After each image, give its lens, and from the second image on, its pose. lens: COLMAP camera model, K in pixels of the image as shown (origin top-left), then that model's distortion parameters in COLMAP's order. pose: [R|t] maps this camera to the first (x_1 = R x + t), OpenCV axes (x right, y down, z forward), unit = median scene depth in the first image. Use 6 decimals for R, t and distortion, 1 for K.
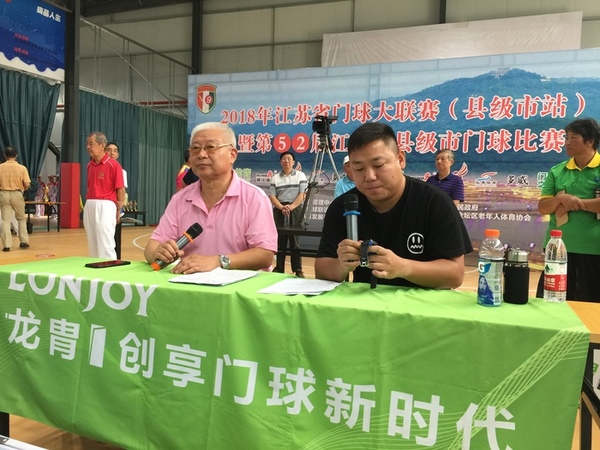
lens RADIAL K [[514.2, 0, 298.9], [0, 514.2, 218.2], [0, 0, 1]] dist [0.091120, -0.123951]
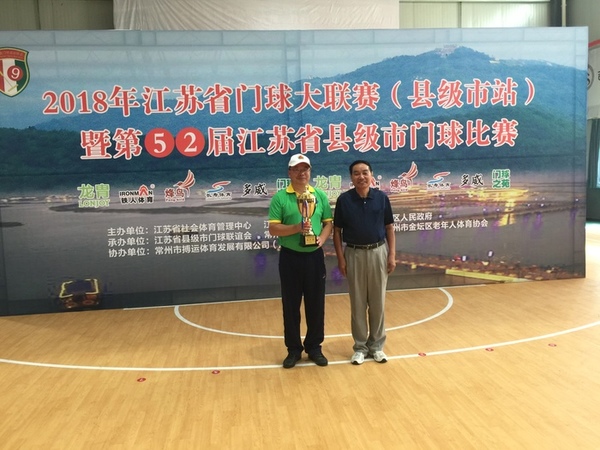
lens RADIAL K [[513.7, 0, 299.9], [0, 513.7, 215.8], [0, 0, 1]] dist [0.085281, -0.112796]
pose [[0.879670, -0.103877, 0.464103, -0.214784], [0.086267, 0.994519, 0.059084, -0.085060], [-0.467696, -0.011938, 0.883809, 0.365135]]
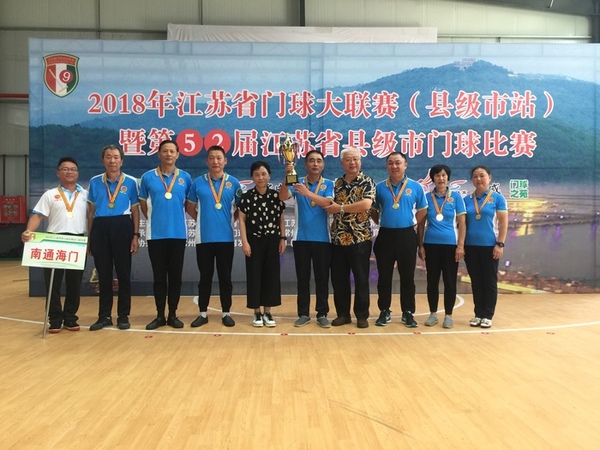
lens RADIAL K [[513.6, 0, 301.2], [0, 513.6, 219.0], [0, 0, 1]] dist [0.089677, -0.122651]
pose [[0.919413, -0.034341, 0.391790, -0.195265], [0.047428, 0.998592, -0.023770, -0.016906], [-0.390422, 0.040436, 0.919747, 0.317059]]
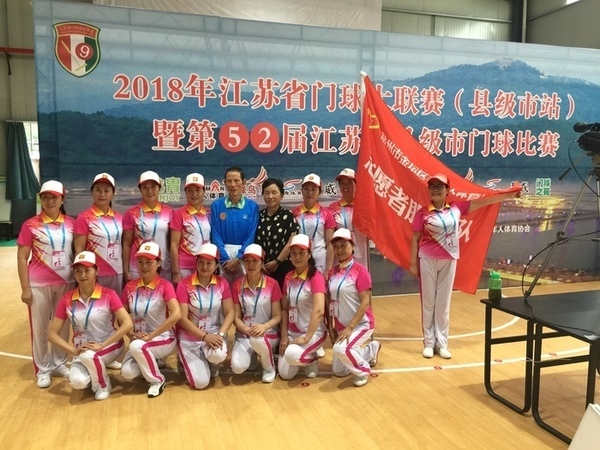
lens RADIAL K [[513.6, 0, 301.2], [0, 513.6, 219.0], [0, 0, 1]] dist [0.089677, -0.122651]
pose [[0.788037, -0.084377, 0.609818, -0.406150], [0.046510, 0.995892, 0.077692, -0.100923], [-0.613868, -0.032861, 0.788724, 0.497528]]
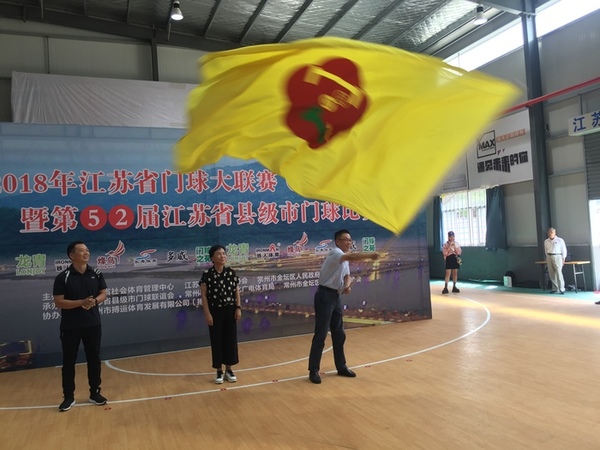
lens RADIAL K [[513.6, 0, 301.2], [0, 513.6, 219.0], [0, 0, 1]] dist [0.089677, -0.122651]
pose [[0.740140, -0.045950, 0.670882, -0.363358], [0.102074, 0.993779, -0.044545, -0.086564], [-0.664661, 0.101449, 0.740225, 0.241855]]
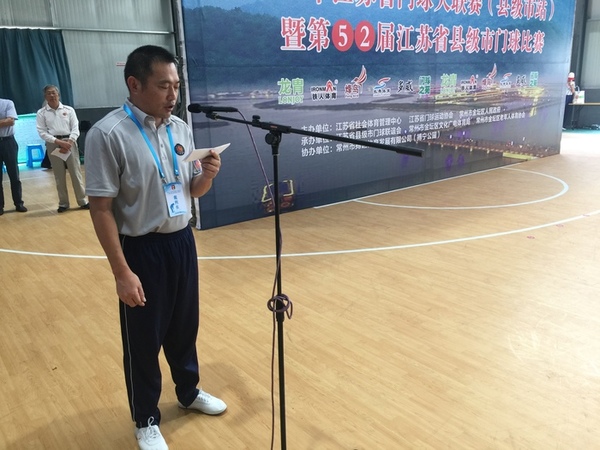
lens RADIAL K [[514.2, 0, 298.9], [0, 514.2, 218.2], [0, 0, 1]] dist [0.091120, -0.123951]
pose [[0.515420, -0.263970, 0.815268, -0.730905], [0.082053, 0.962205, 0.259671, -0.110355], [-0.853000, -0.066945, 0.517600, 0.775803]]
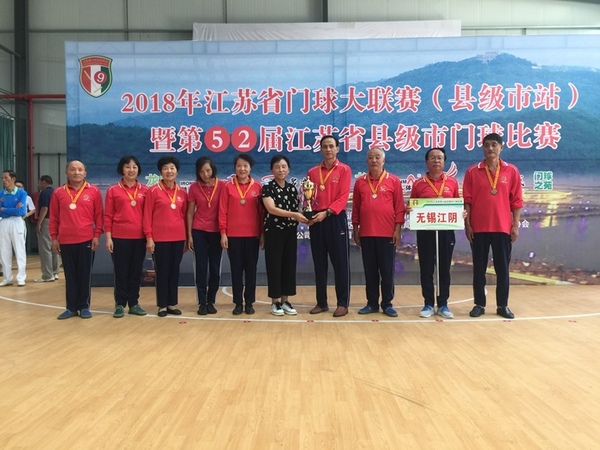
lens RADIAL K [[514.2, 0, 298.9], [0, 514.2, 218.2], [0, 0, 1]] dist [0.091120, -0.123951]
pose [[0.937337, -0.042343, 0.345840, -0.206036], [0.052426, 0.998428, -0.019847, -0.012226], [-0.344456, 0.036734, 0.938083, 0.296931]]
